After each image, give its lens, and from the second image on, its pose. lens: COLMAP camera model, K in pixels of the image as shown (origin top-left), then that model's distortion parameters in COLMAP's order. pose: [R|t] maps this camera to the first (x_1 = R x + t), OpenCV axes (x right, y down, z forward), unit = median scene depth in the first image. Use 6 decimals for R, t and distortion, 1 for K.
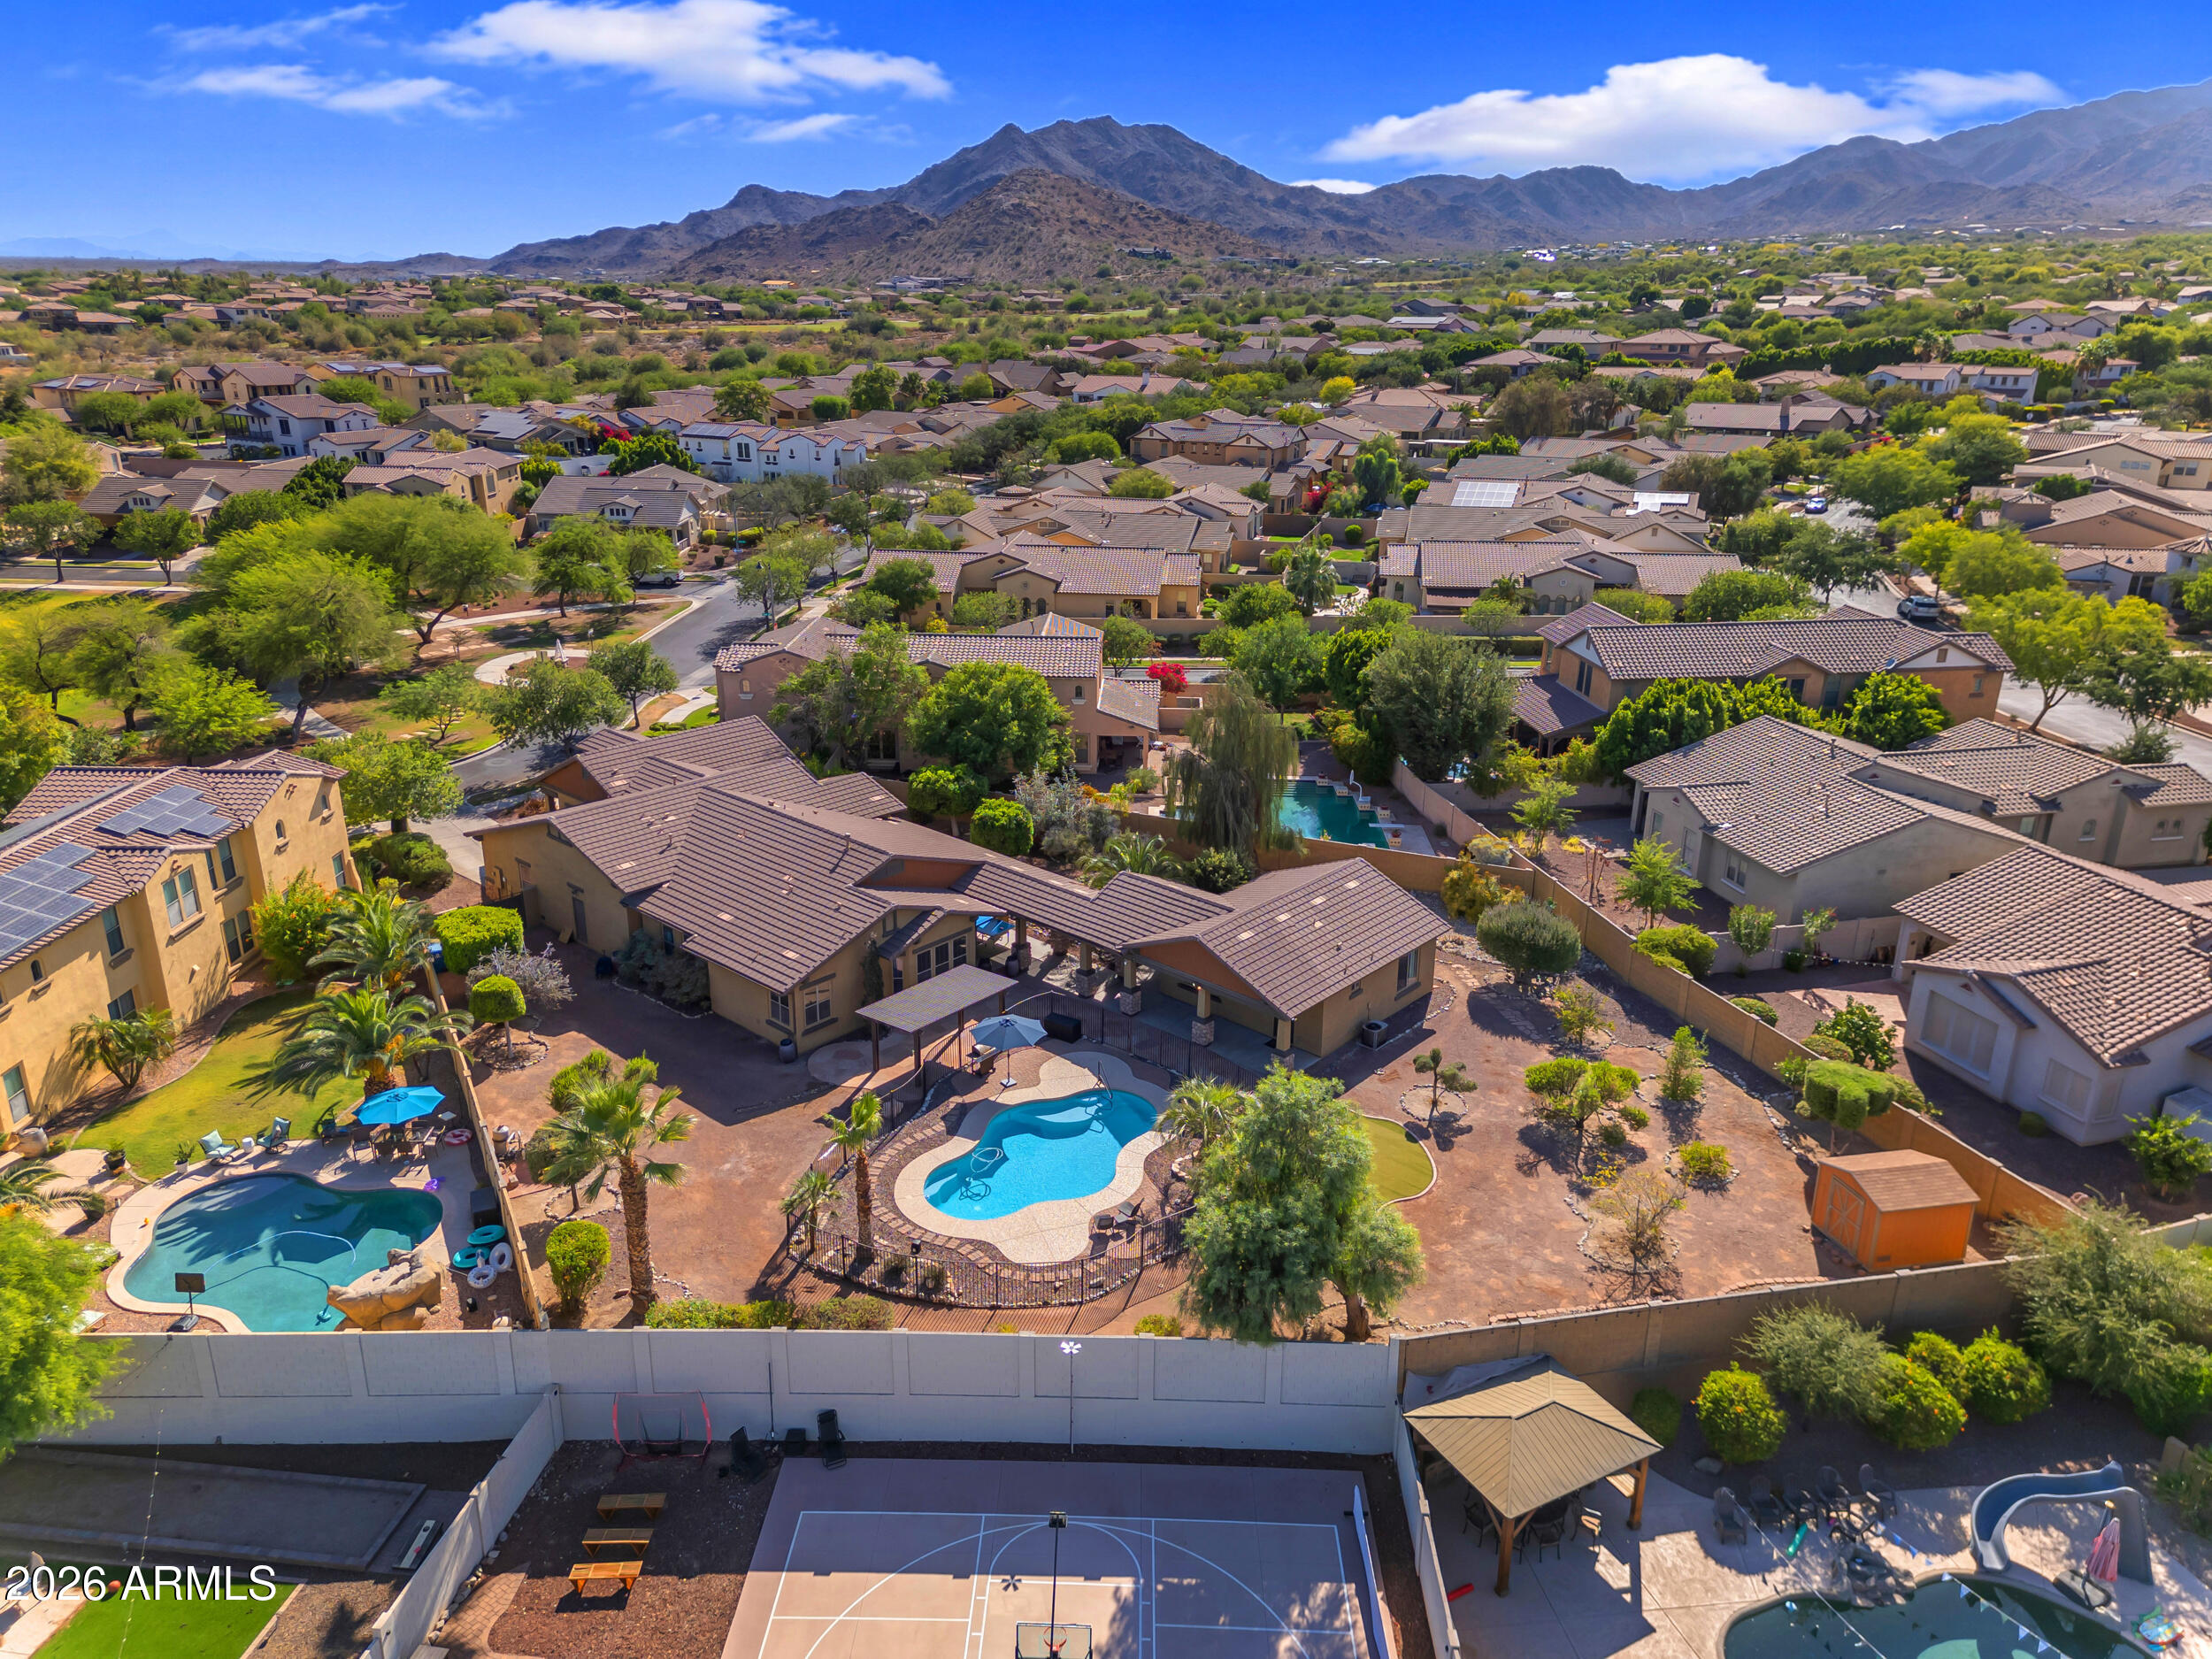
lens RADIAL K [[1509.1, 0, 1099.1], [0, 1509.1, 828.7], [0, 0, 1]] dist [0.177972, -0.109223]
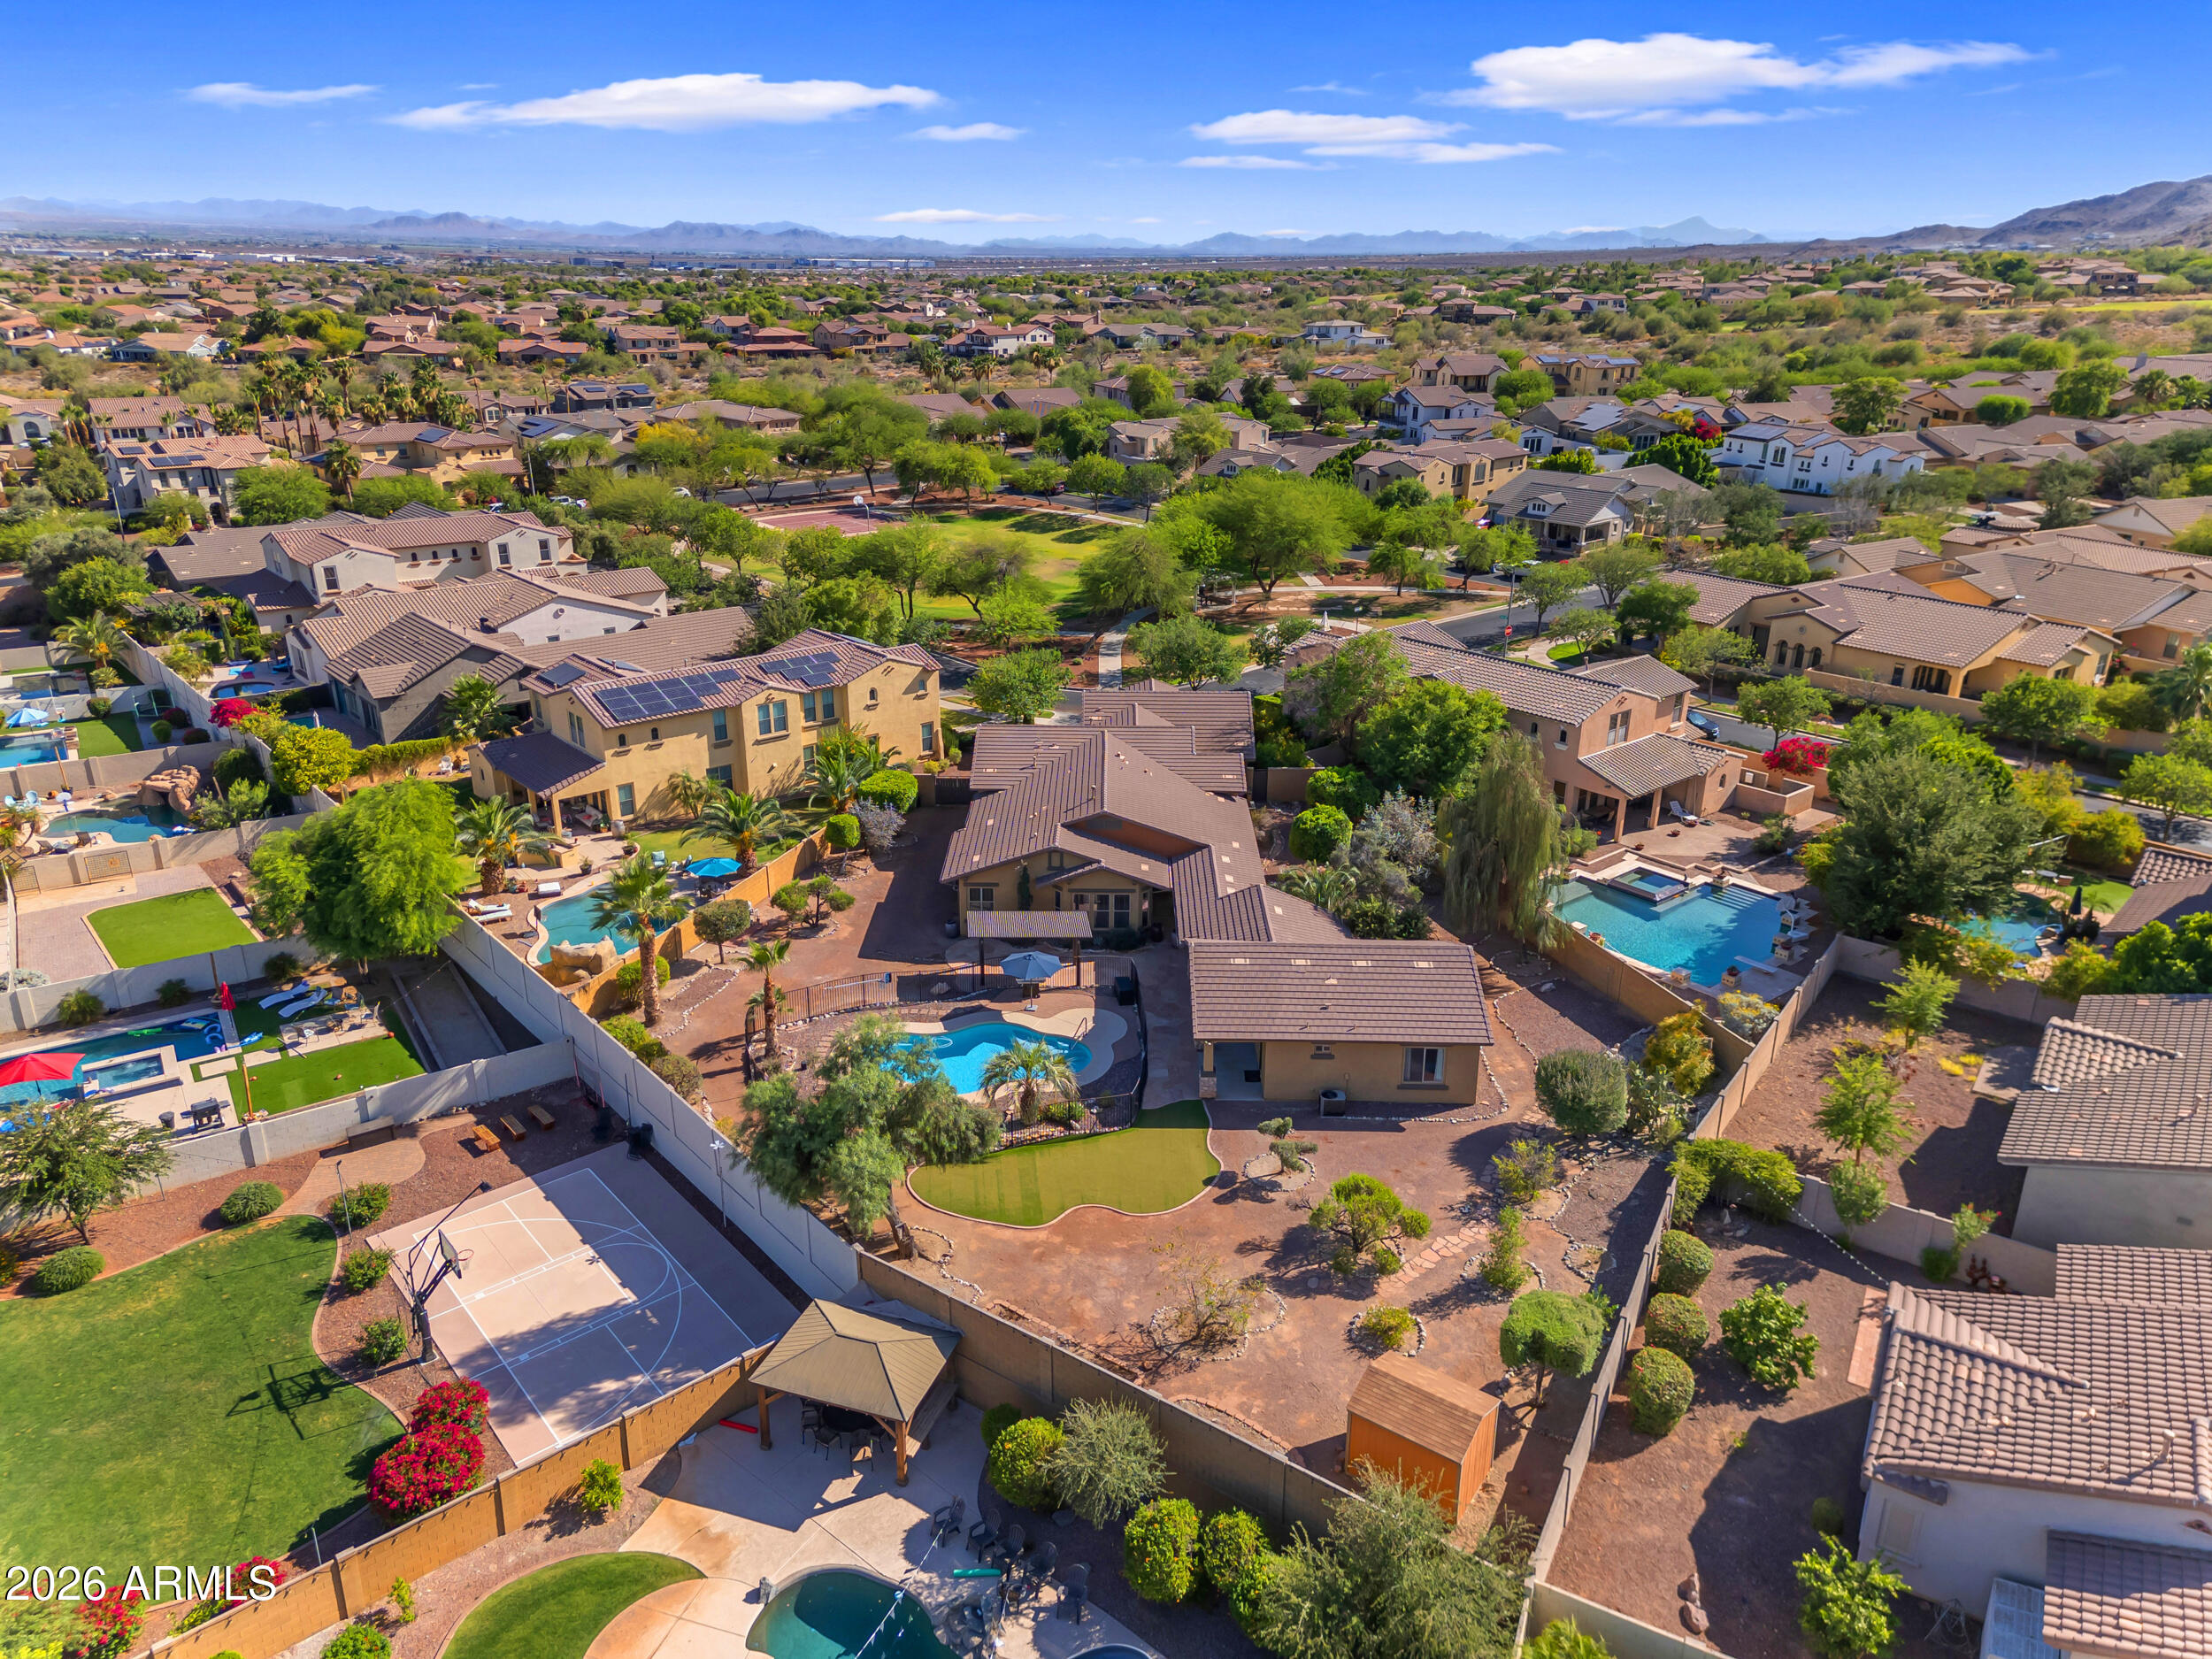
lens RADIAL K [[1509.1, 0, 1099.1], [0, 1509.1, 828.7], [0, 0, 1]] dist [0.177972, -0.109223]
pose [[0.663019, 0.262974, -0.700892, 0.779597], [-0.253751, 0.959788, 0.120071, -0.124110], [0.704284, 0.098243, 0.703088, 0.198312]]
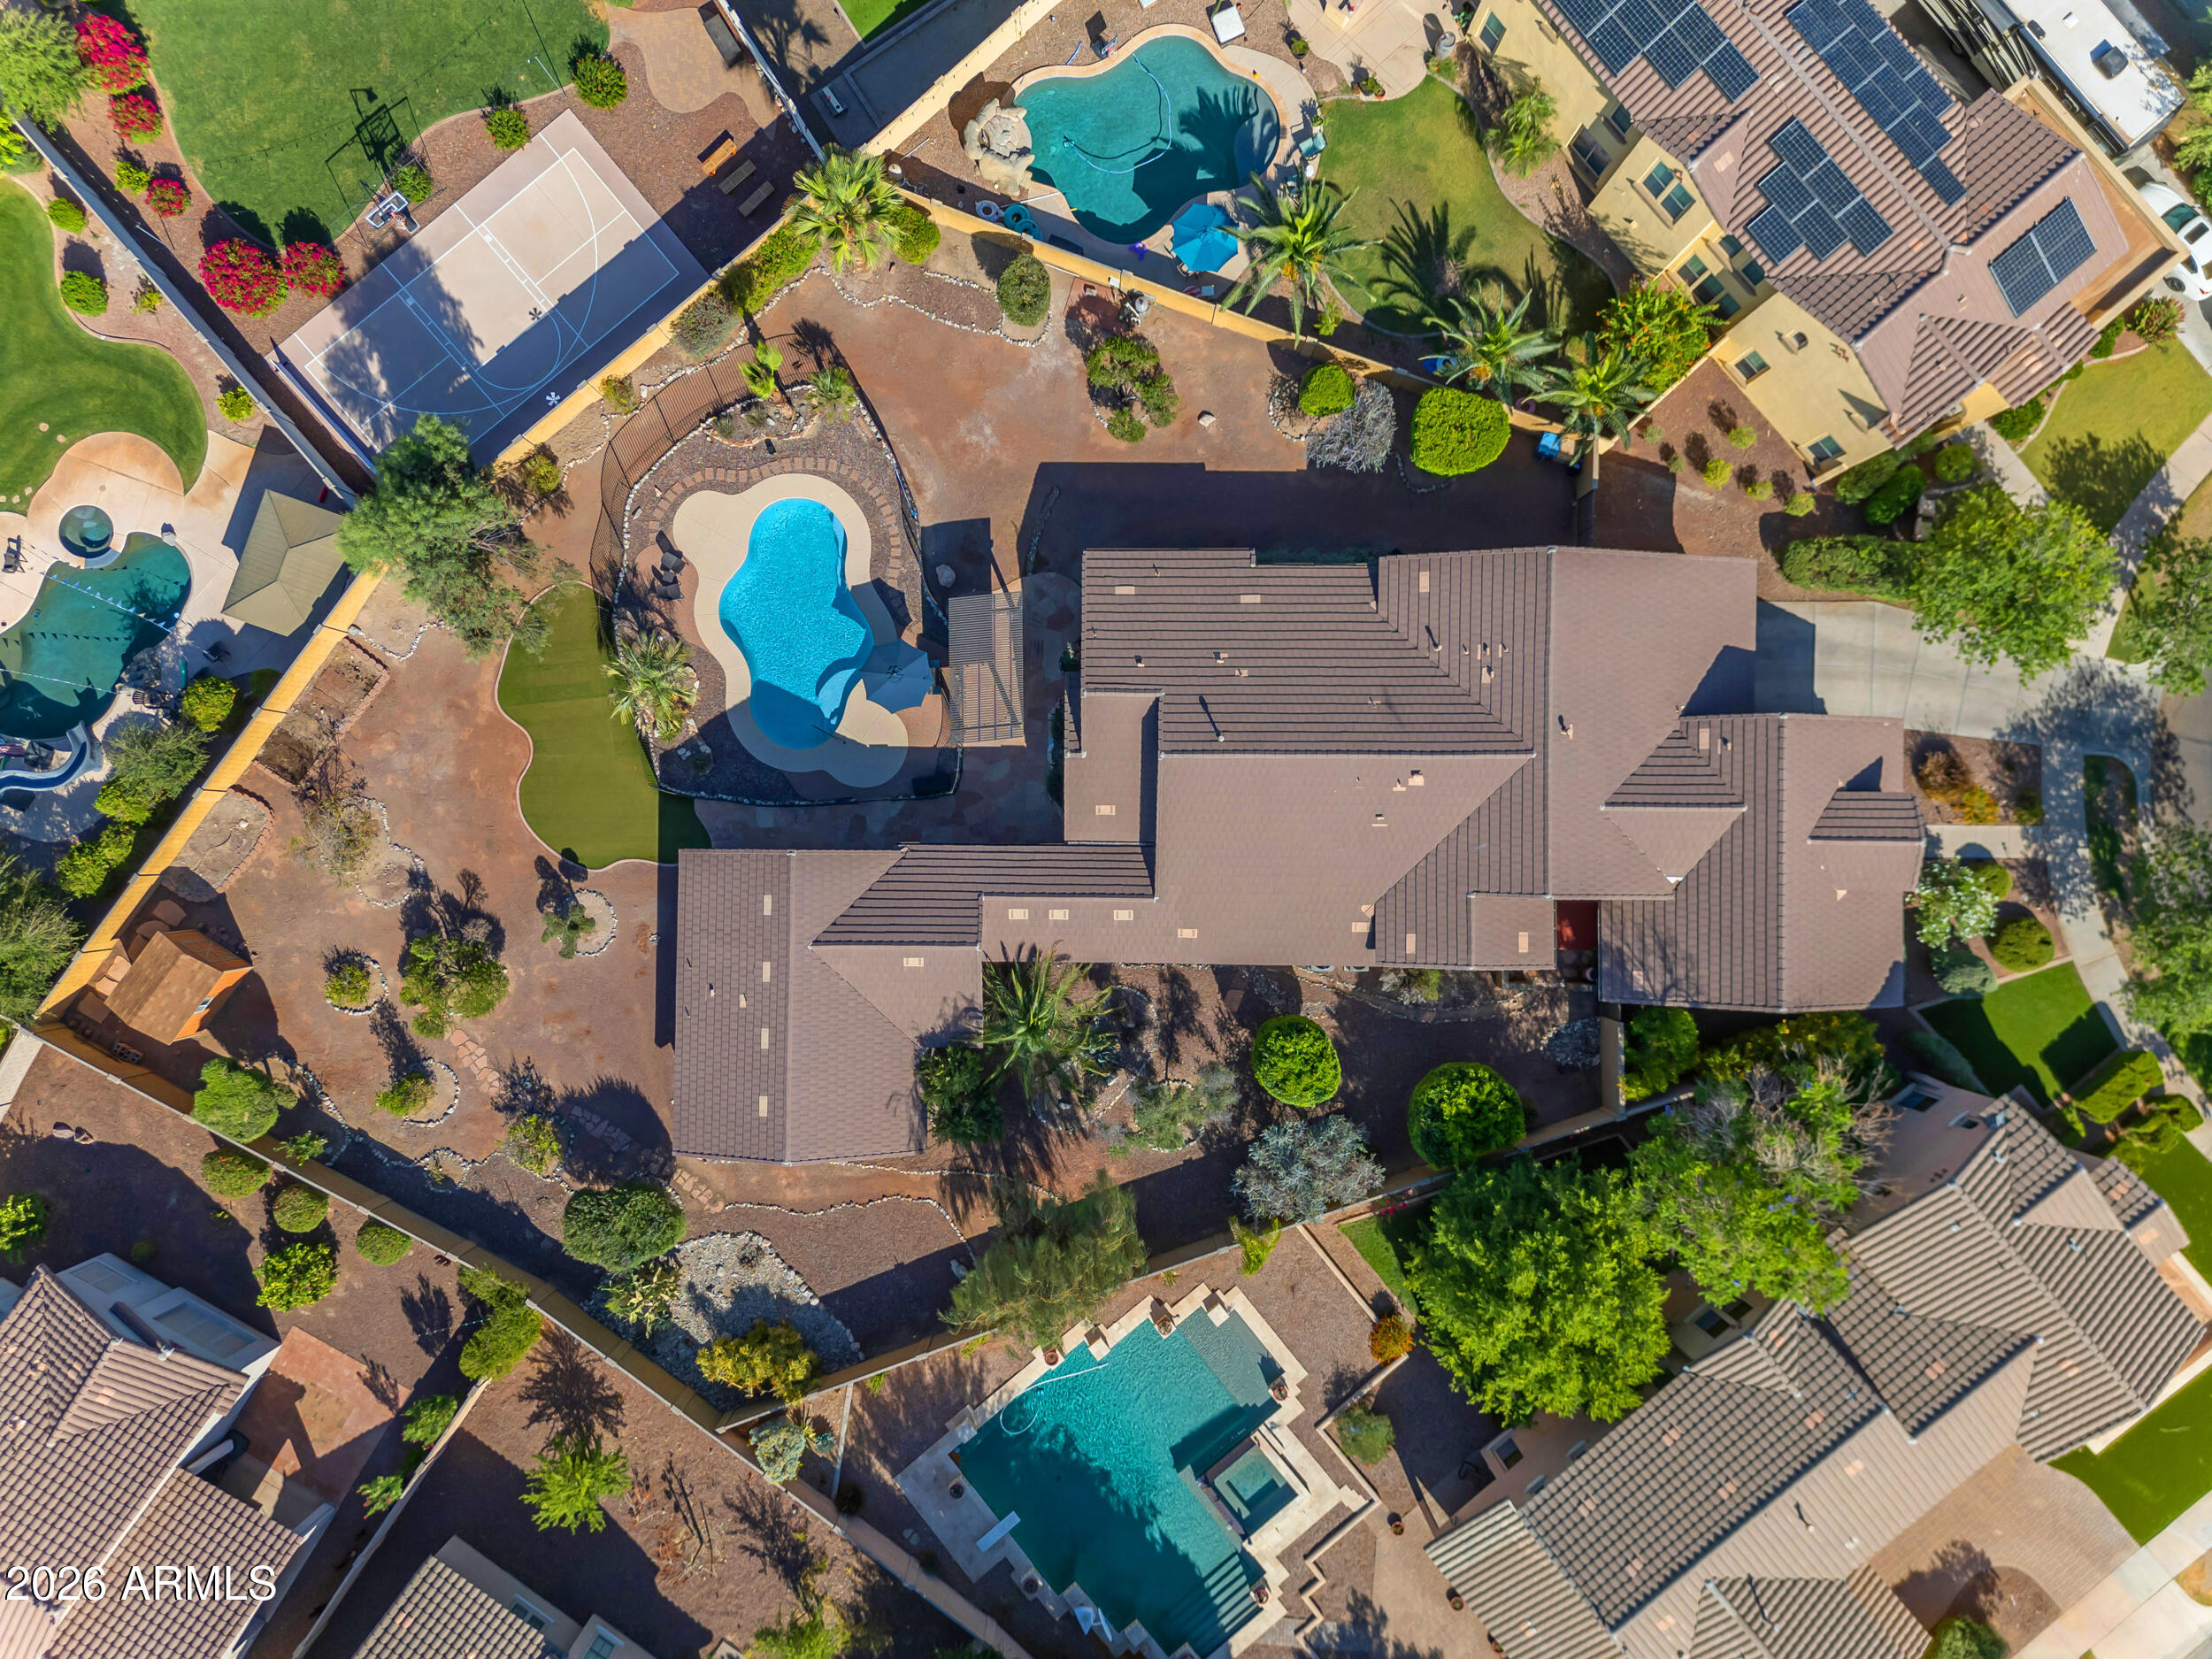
lens RADIAL K [[1509.1, 0, 1099.1], [0, 1509.1, 828.7], [0, 0, 1]] dist [0.177972, -0.109223]
pose [[-0.750125, 0.661237, -0.008822, -0.088491], [-0.244473, -0.264893, 0.932773, -0.908442], [0.614447, 0.701853, 0.360358, 0.788478]]
